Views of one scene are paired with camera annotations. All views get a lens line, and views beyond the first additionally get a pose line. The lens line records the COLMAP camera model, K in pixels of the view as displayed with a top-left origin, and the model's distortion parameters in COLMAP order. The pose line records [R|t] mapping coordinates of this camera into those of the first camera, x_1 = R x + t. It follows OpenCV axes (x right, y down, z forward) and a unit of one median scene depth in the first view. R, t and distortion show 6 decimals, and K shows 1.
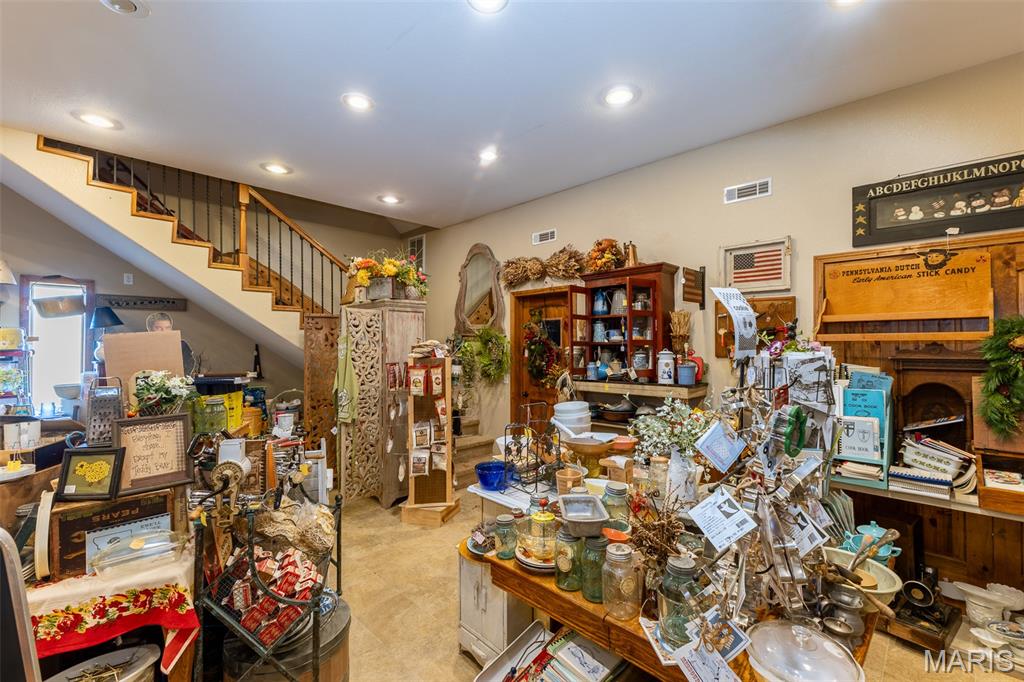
lens RADIAL K [[437.9, 0, 516.5], [0, 437.9, 340.6], [0, 0, 1]] dist [0.014326, -0.004086]
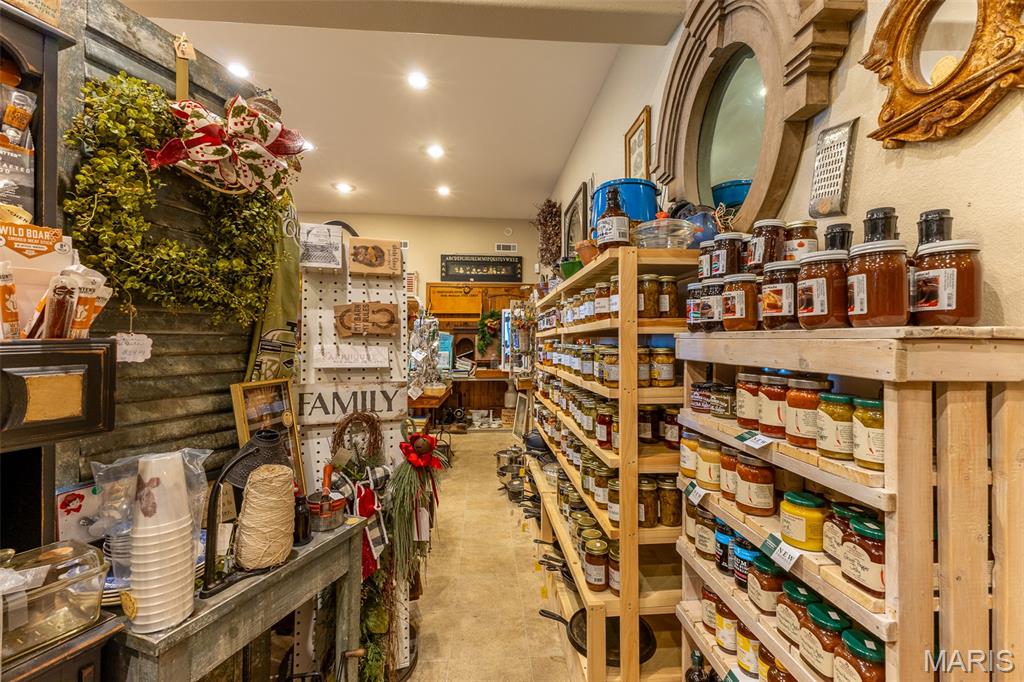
lens RADIAL K [[449.7, 0, 504.8], [0, 449.7, 340.4], [0, 0, 1]] dist [0.007233, -0.000641]
pose [[0.685893, 0.012651, 0.727593, -0.785821], [-0.013427, 0.999899, -0.004728, 0.115446], [-0.727579, -0.006526, 0.685993, -0.942349]]
